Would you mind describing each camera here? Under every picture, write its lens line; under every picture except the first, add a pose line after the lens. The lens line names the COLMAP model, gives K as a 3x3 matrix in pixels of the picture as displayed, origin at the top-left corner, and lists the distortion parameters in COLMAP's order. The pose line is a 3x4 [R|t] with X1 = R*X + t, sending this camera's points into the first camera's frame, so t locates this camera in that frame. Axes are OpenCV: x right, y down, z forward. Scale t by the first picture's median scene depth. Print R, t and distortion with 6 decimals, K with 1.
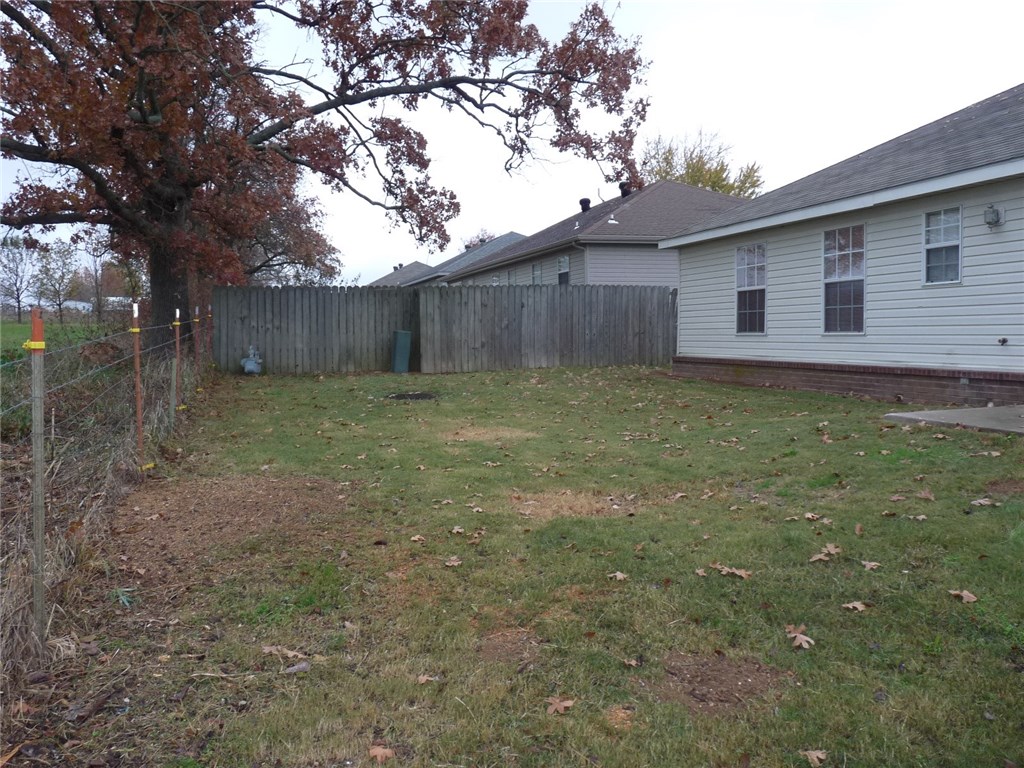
lens RADIAL K [[849.3, 0, 505.9], [0, 849.3, 379.5], [0, 0, 1]] dist [-0.001666, -0.003935]
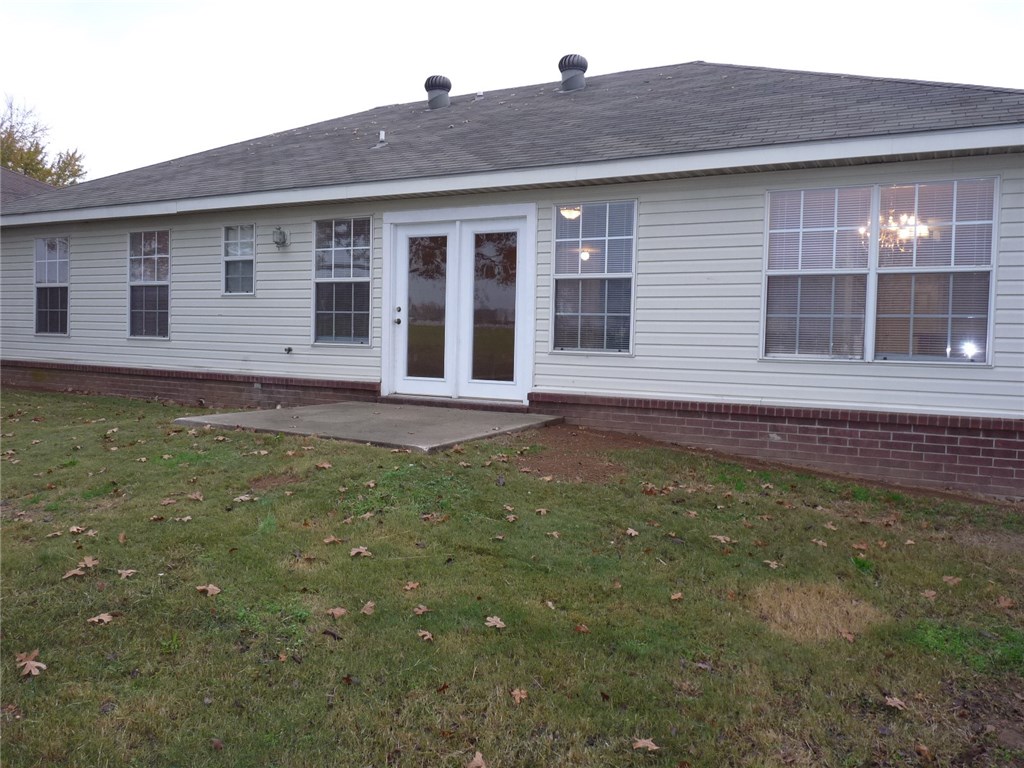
lens RADIAL K [[849.3, 0, 505.9], [0, 849.3, 379.5], [0, 0, 1]] dist [-0.001666, -0.003935]
pose [[0.729857, 0.001890, 0.683598, 0.030389], [0.001034, 0.999992, -0.003868, -0.001521], [-0.683599, 0.003530, 0.729849, -0.012055]]
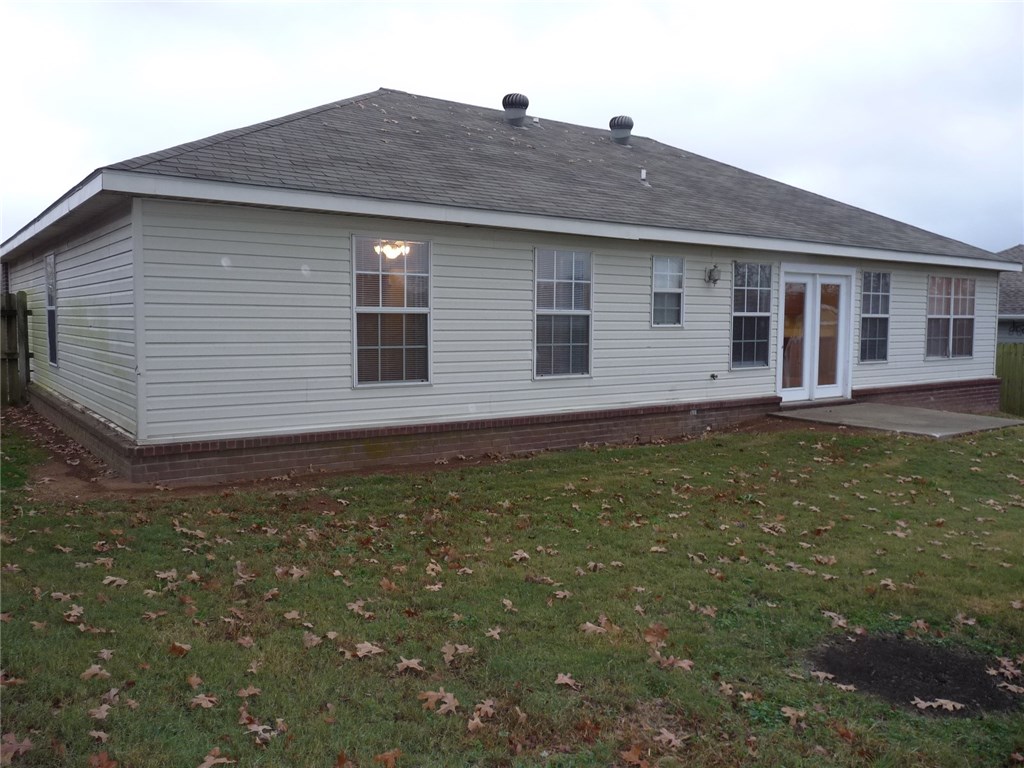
lens RADIAL K [[837.2, 0, 549.8], [0, 837.2, 386.3], [0, 0, 1]] dist [-0.002262, -0.006032]
pose [[-0.345252, 0.007858, 0.938477, -0.475074], [0.096271, 0.994987, 0.027086, -0.086394], [-0.933559, 0.099700, -0.344277, 1.644089]]
